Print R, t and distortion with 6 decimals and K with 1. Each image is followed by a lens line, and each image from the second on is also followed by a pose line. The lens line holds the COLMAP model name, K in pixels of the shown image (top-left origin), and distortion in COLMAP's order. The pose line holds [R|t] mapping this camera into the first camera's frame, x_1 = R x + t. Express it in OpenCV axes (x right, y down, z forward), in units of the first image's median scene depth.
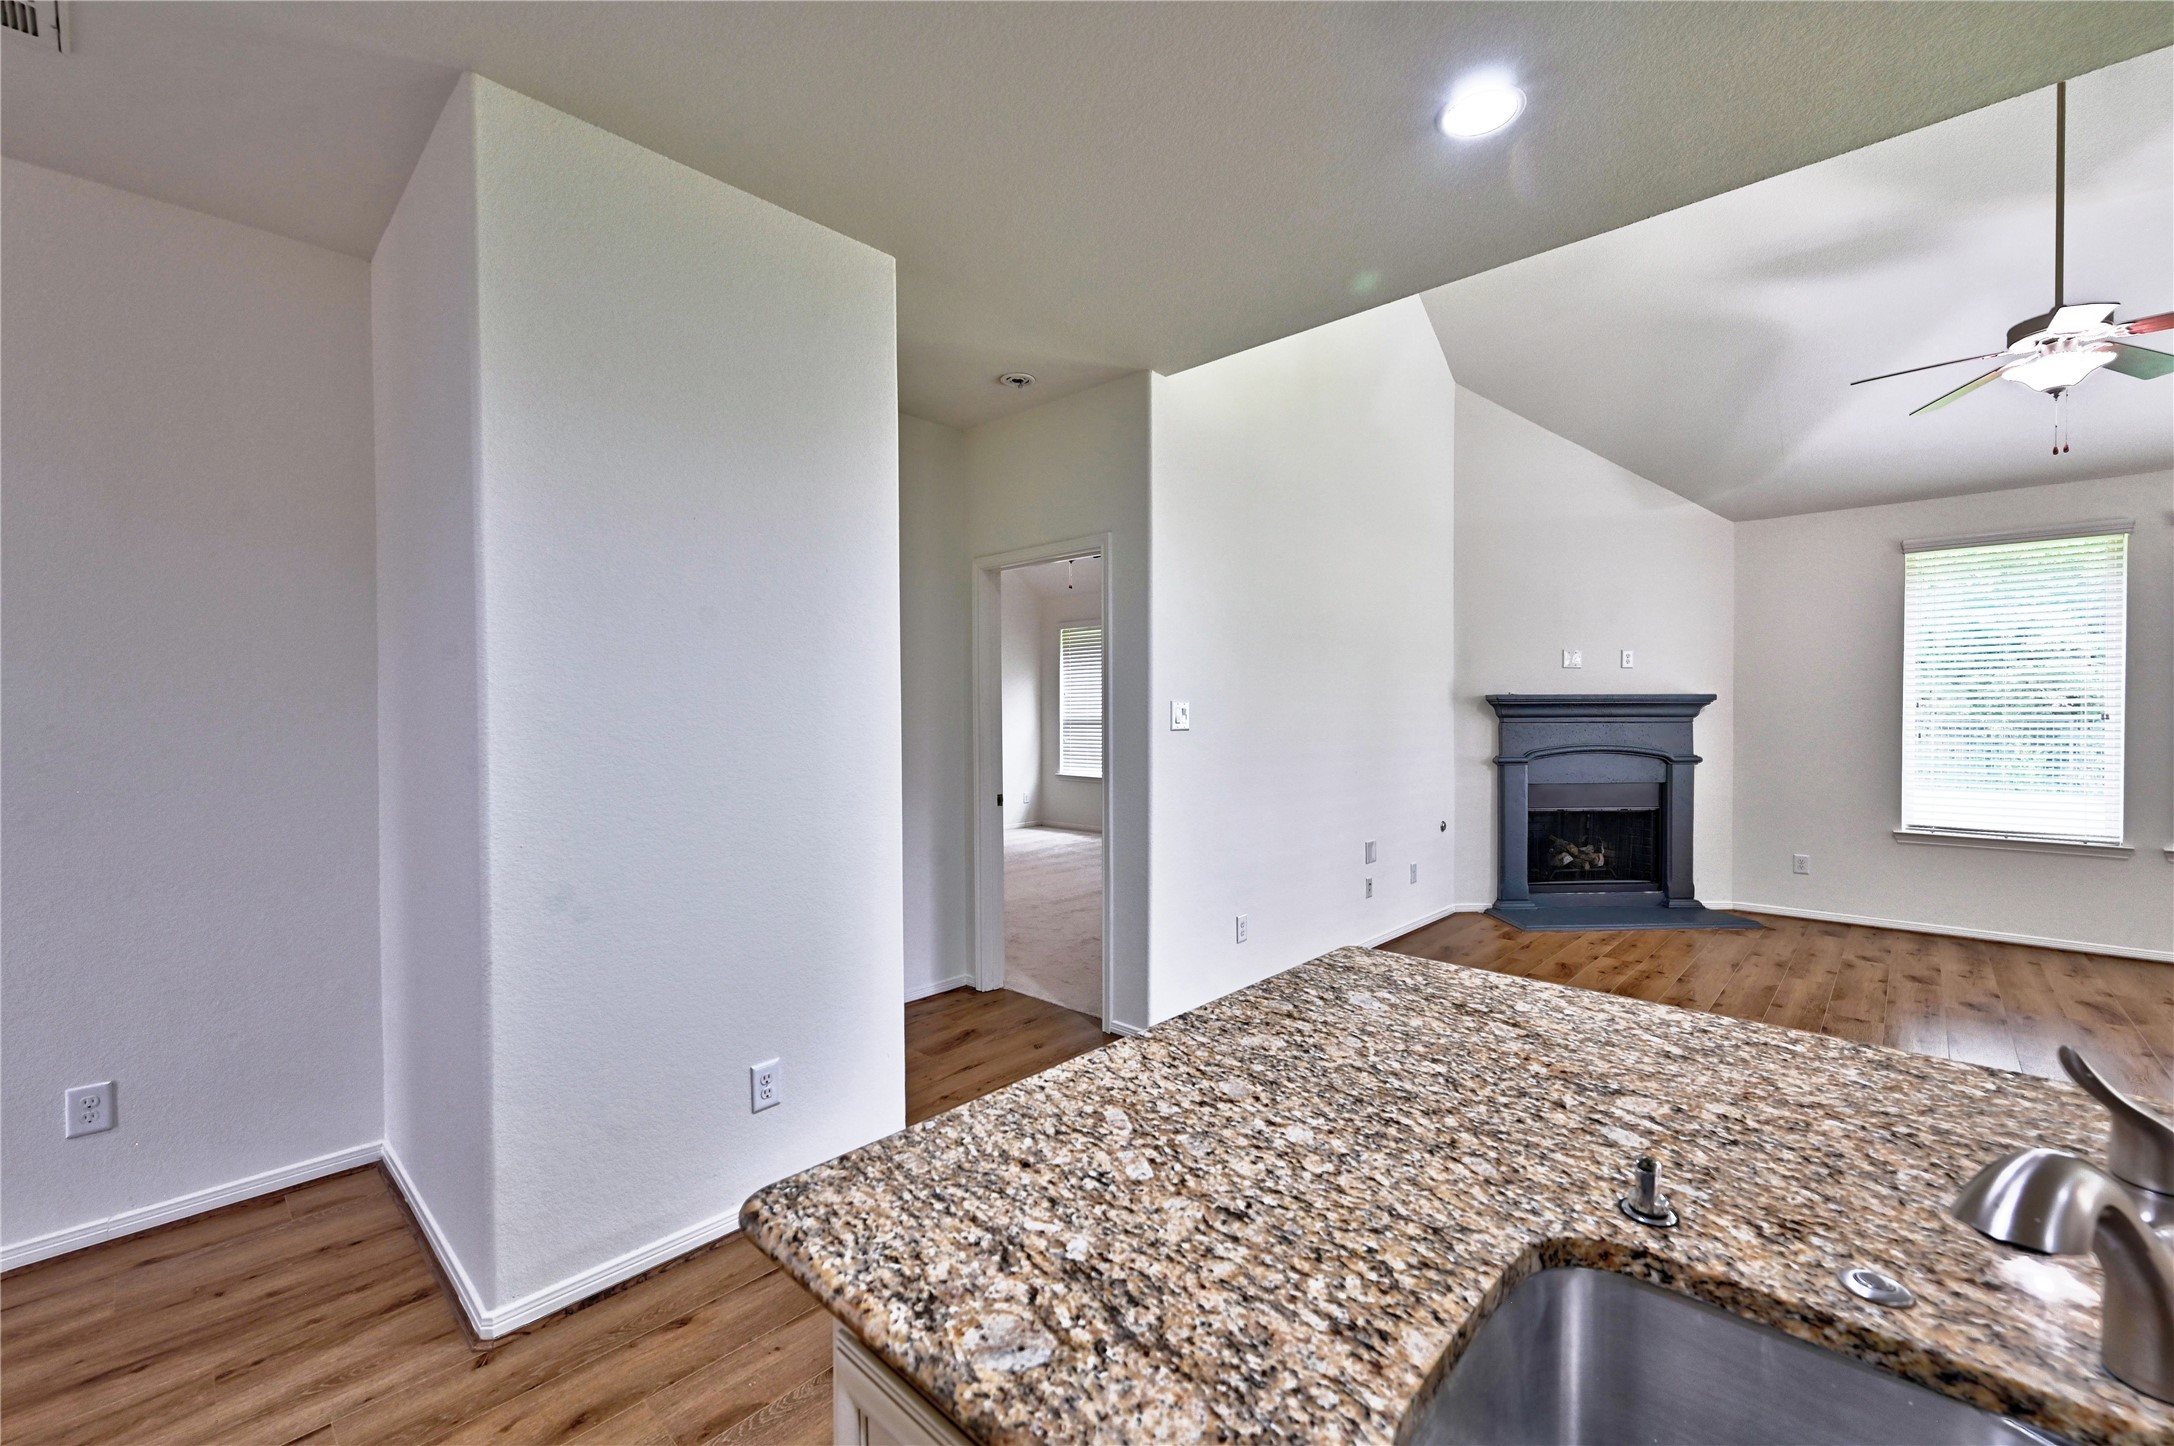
lens RADIAL K [[903.7, 0, 1121.9], [0, 903.7, 729.8], [0, 0, 1]] dist [-0.012669, 0.001384]
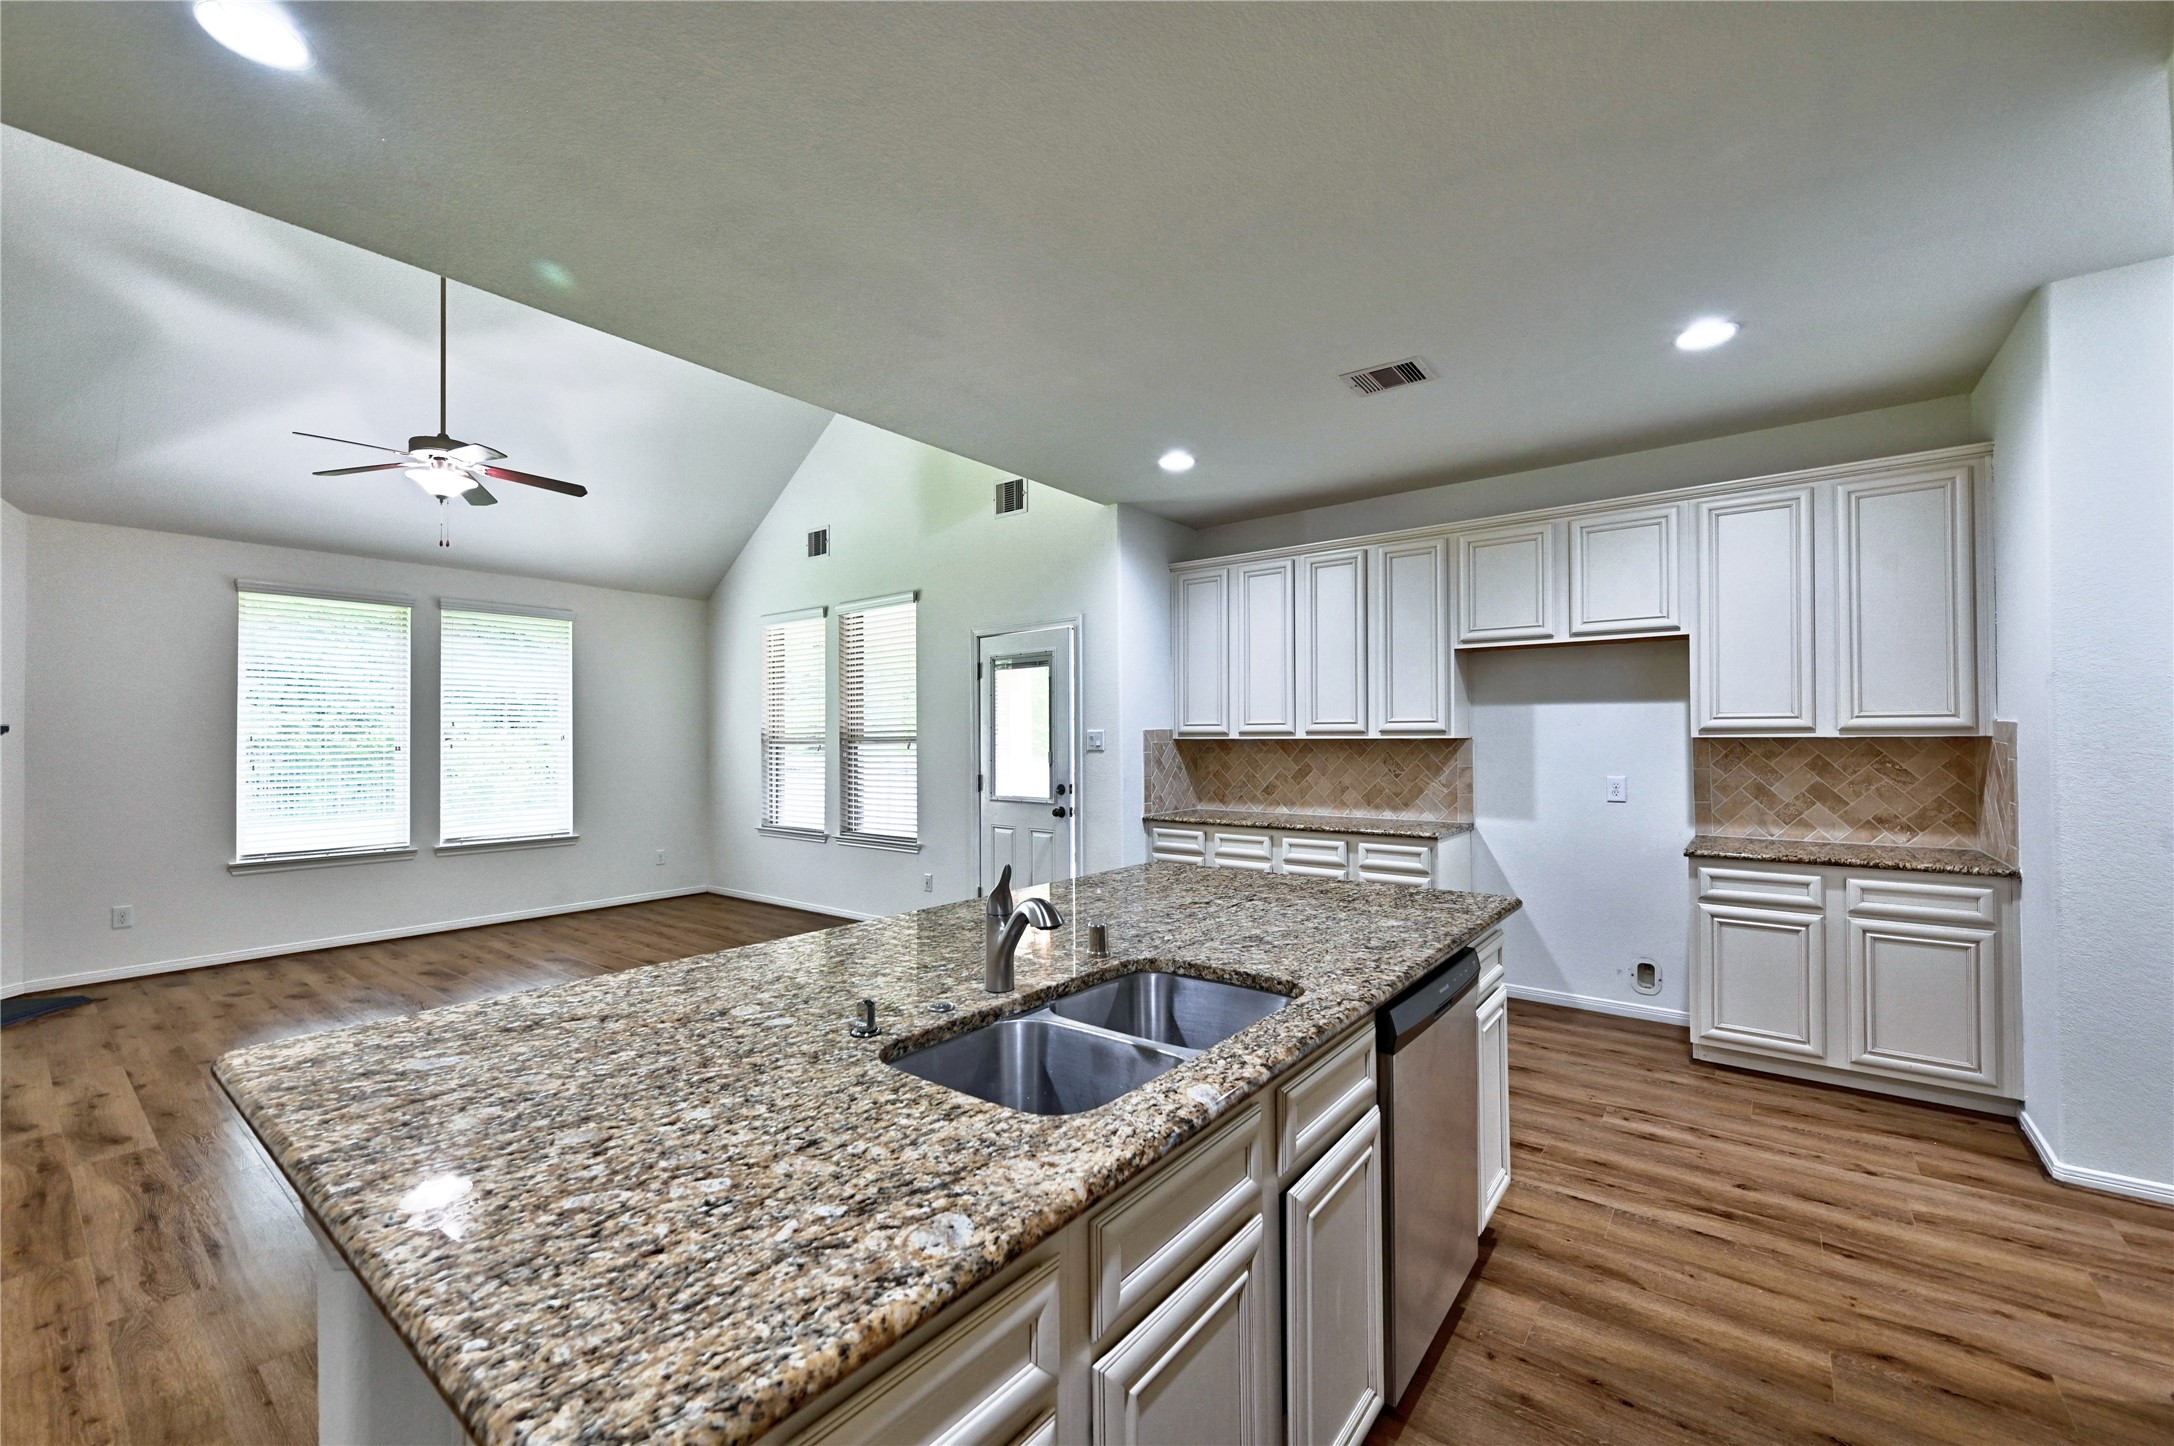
lens RADIAL K [[862.6, 0, 1075.1], [0, 862.6, 727.9], [0, 0, 1]] dist [-0.004918, 0.000510]
pose [[-0.074140, 0.016006, 0.997119, -0.271169], [0.026511, 0.999549, -0.014073, -0.001647], [-0.996895, 0.025391, -0.074531, 0.176653]]
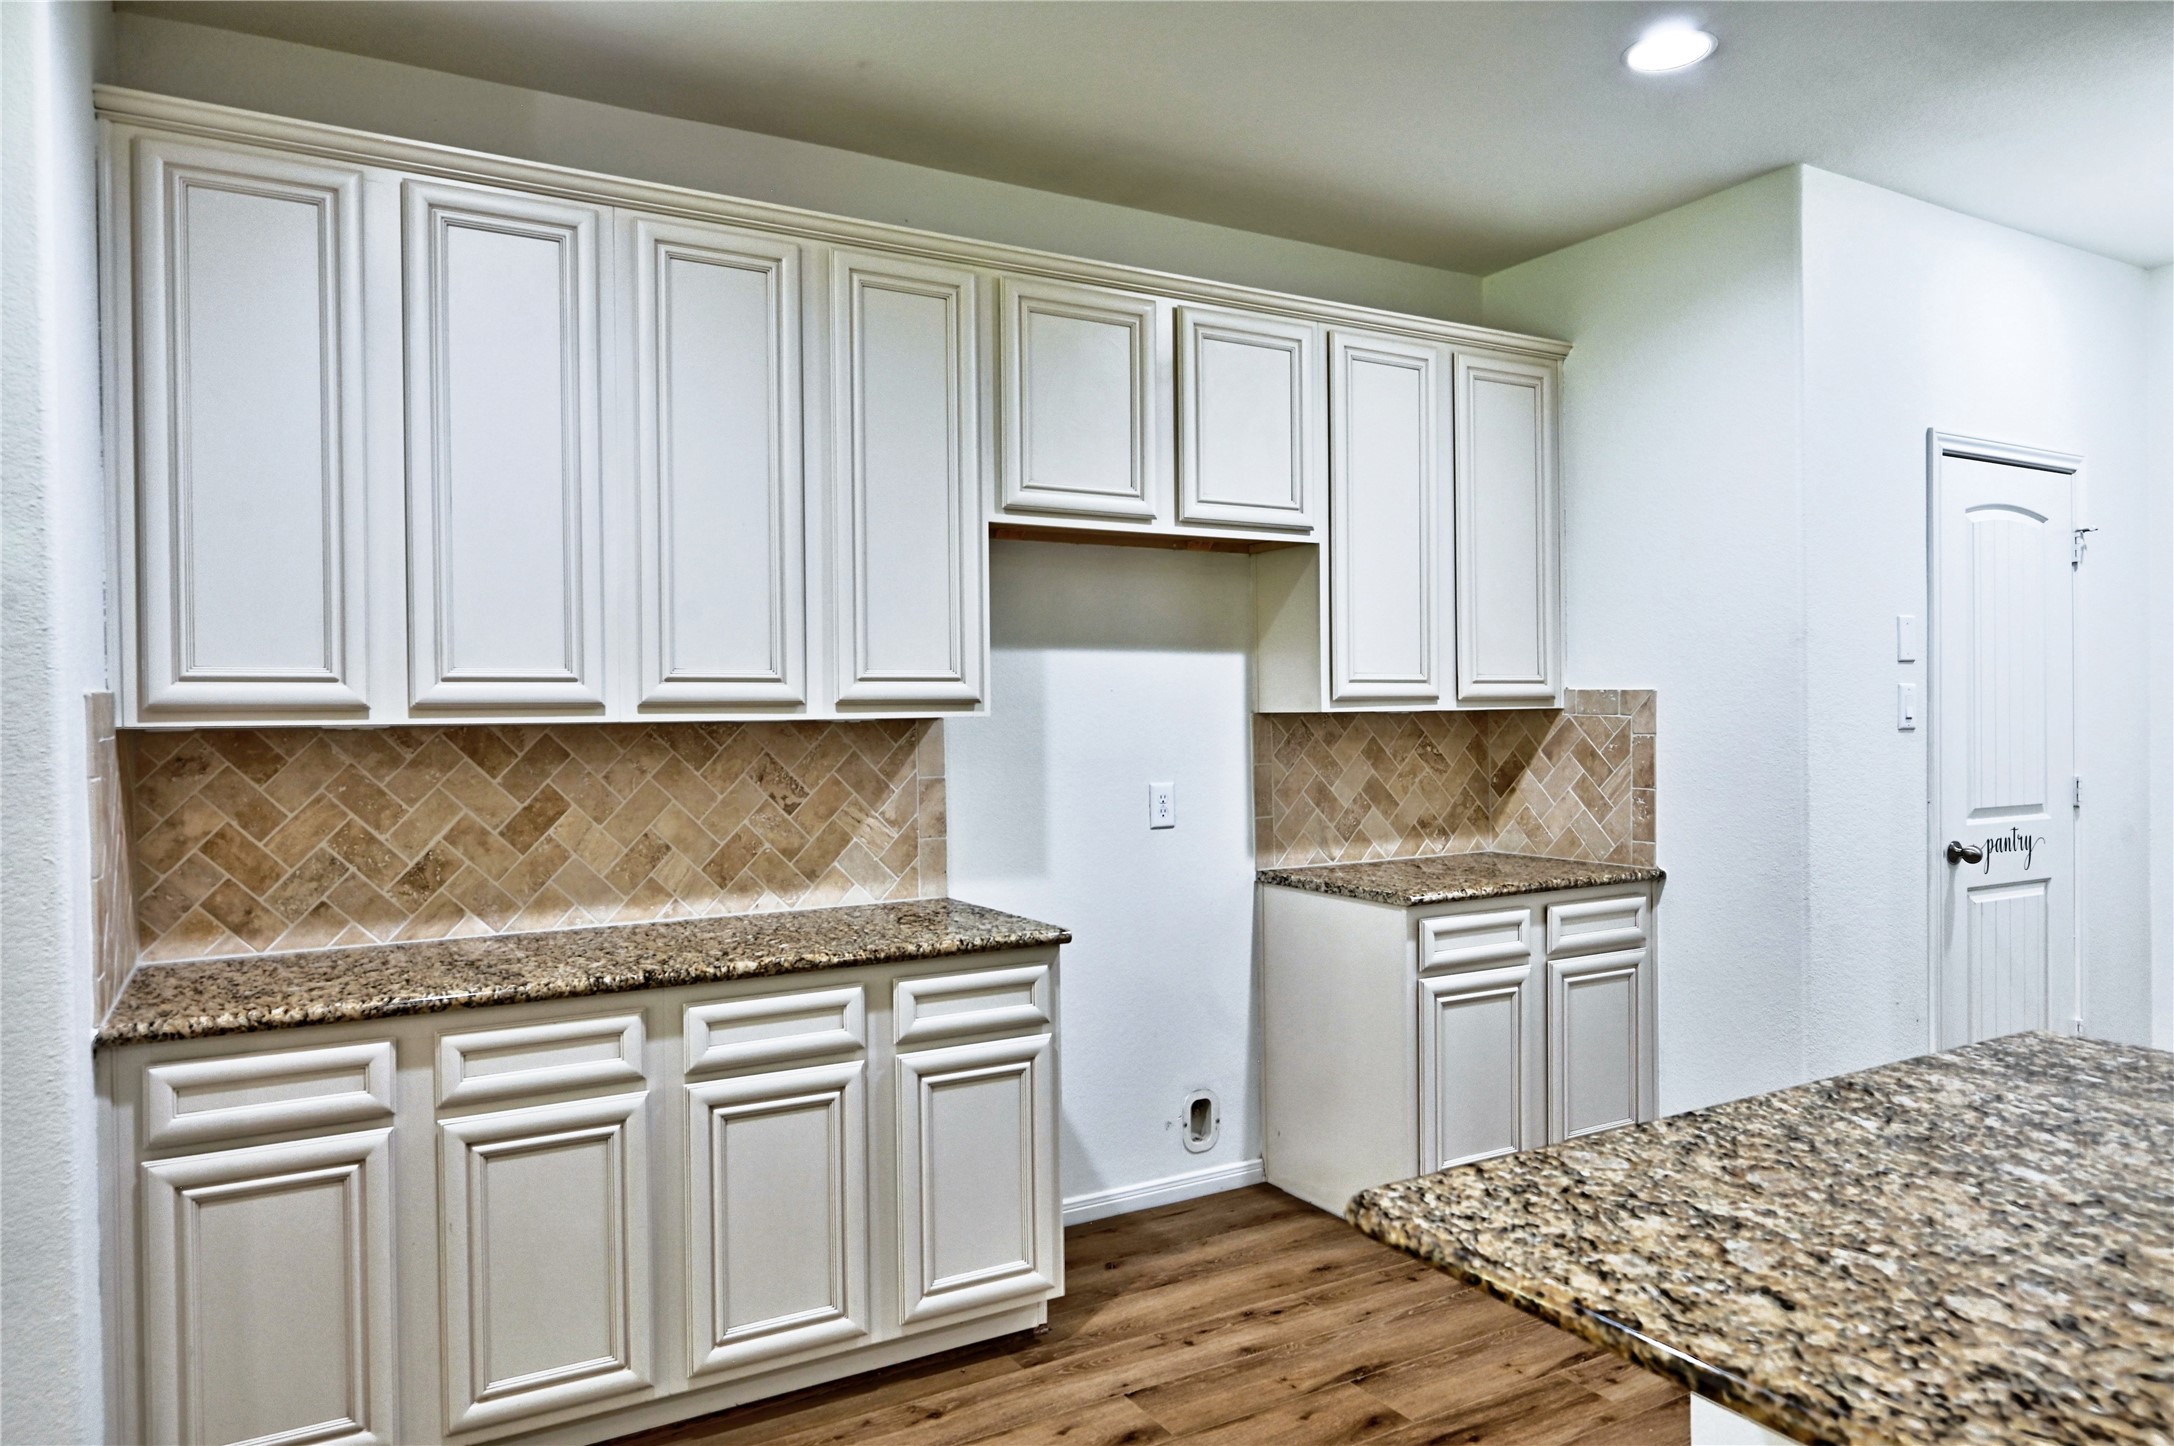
lens RADIAL K [[1348.7, 0, 1075.4], [0, 1348.7, 729.8], [0, 0, 1]] dist [-0.019897, 0.006990]
pose [[-0.951545, 0.012800, 0.307244, 0.631208], [0.023527, 0.999235, 0.031234, -0.008011], [-0.306609, 0.036949, -0.951118, 0.375263]]
